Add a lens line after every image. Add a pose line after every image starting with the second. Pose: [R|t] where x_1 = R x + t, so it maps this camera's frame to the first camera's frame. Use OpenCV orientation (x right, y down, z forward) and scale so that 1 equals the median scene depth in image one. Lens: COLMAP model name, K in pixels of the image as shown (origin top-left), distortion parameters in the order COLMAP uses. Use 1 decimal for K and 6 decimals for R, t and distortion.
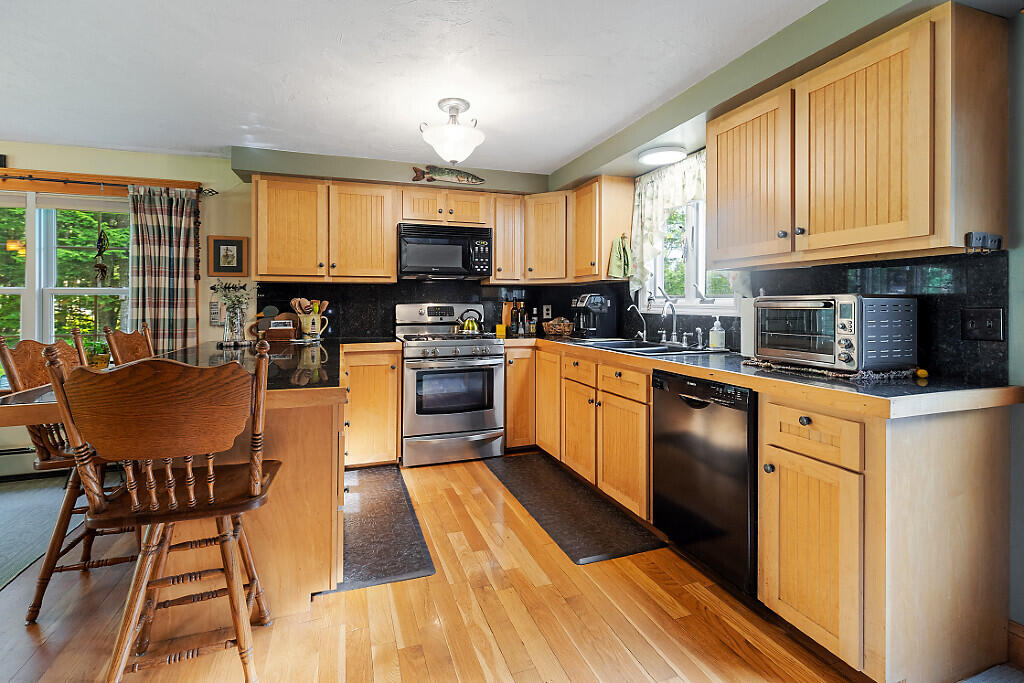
lens RADIAL K [[474.6, 0, 504.2], [0, 474.6, 301.0], [0, 0, 1]] dist [-0.001831, 0.000654]
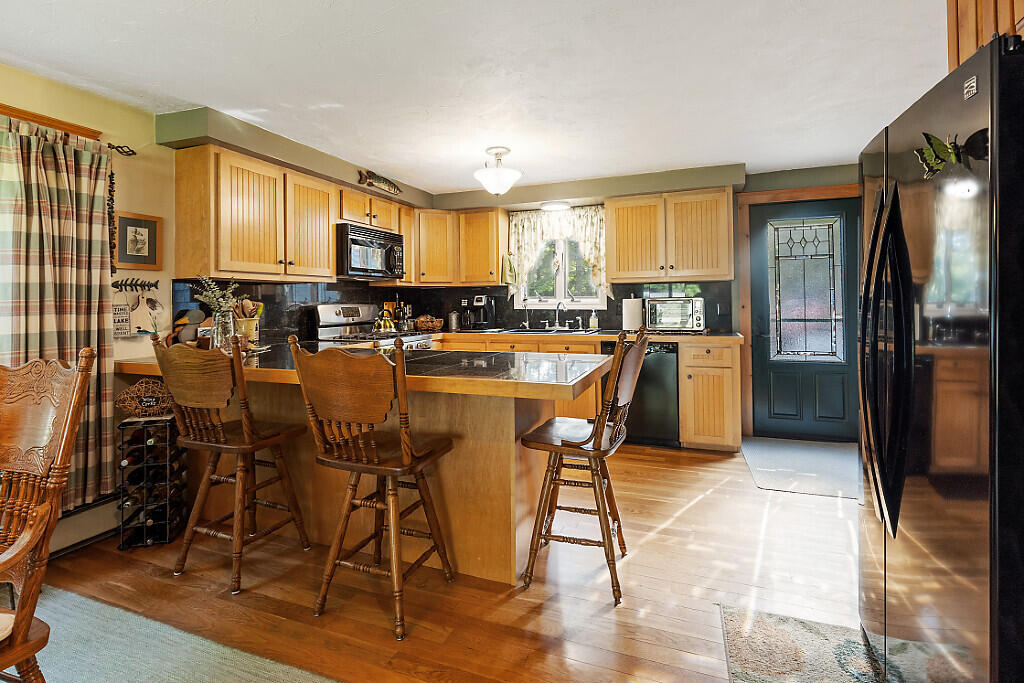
lens RADIAL K [[474.6, 0, 511.6], [0, 474.6, 291.9], [0, 0, 1]] dist [-0.001831, 0.000654]
pose [[0.649620, 0.009625, 0.760198, -0.763540], [0.004239, 0.999858, -0.016282, -0.003203], [-0.760247, 0.013800, 0.649487, 0.093689]]
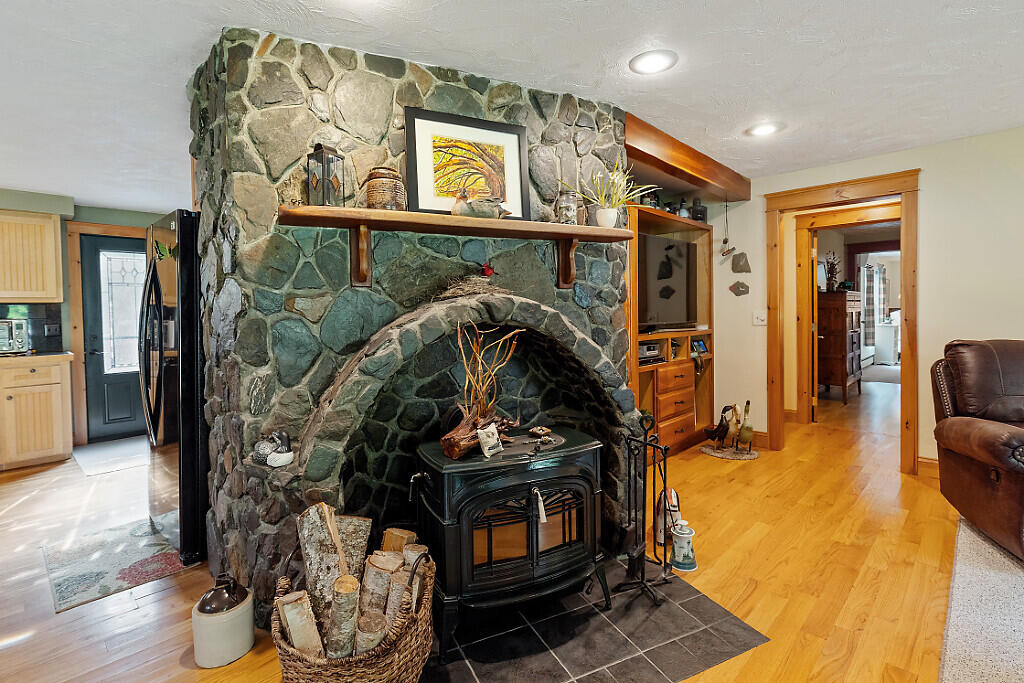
lens RADIAL K [[474.6, 0, 498.4], [0, 474.6, 323.3], [0, 0, 1]] dist [-0.001831, 0.000654]
pose [[-0.437518, -0.010255, 0.899151, -1.151478], [0.013840, 0.999740, 0.018137, -0.001277], [-0.899103, 0.020380, -0.437262, -0.049127]]
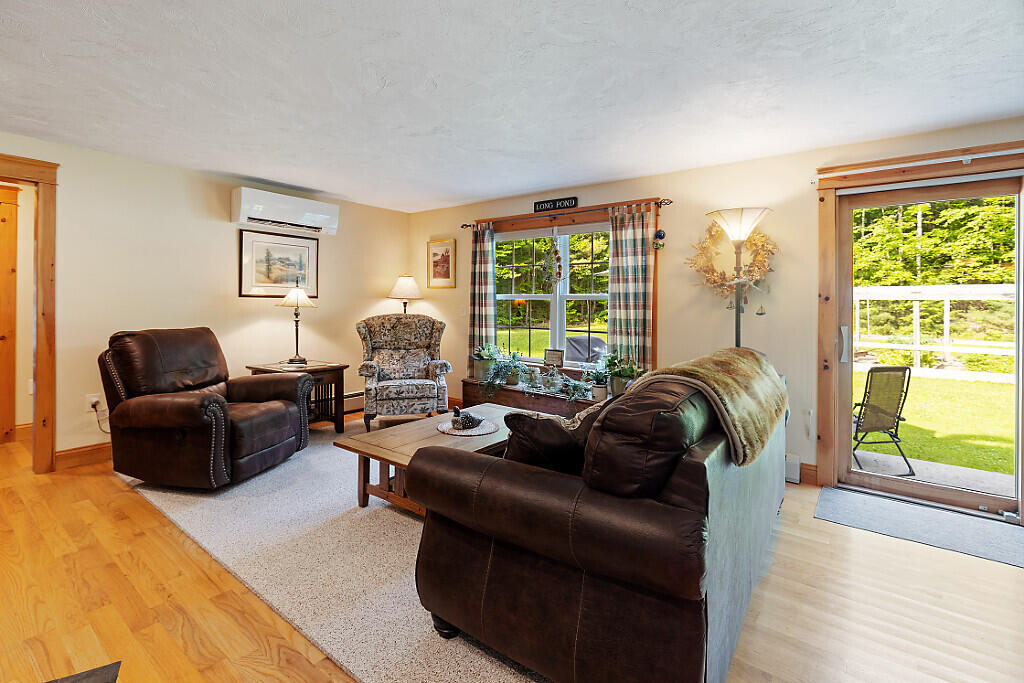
lens RADIAL K [[474.6, 0, 507.2], [0, 474.6, 301.6], [0, 0, 1]] dist [-0.001831, 0.000654]
pose [[-0.842290, -0.012148, -0.538888, -0.901926], [-0.009316, 0.999925, -0.007979, -0.004905], [0.538944, -0.001700, -0.842340, 0.071769]]
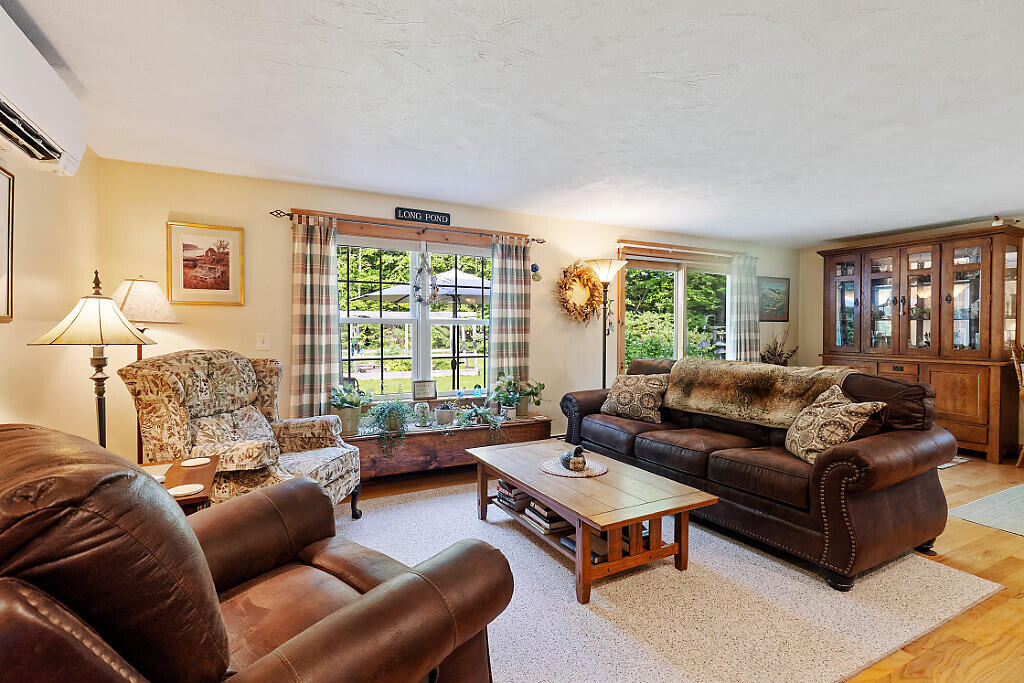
lens RADIAL K [[474.6, 0, 493.4], [0, 474.6, 334.1], [0, 0, 1]] dist [-0.001831, 0.000654]
pose [[0.128123, 0.010493, -0.991703, -0.562200], [0.004172, 0.999929, 0.011119, -0.010410], [0.991750, -0.005562, 0.128070, -0.904960]]
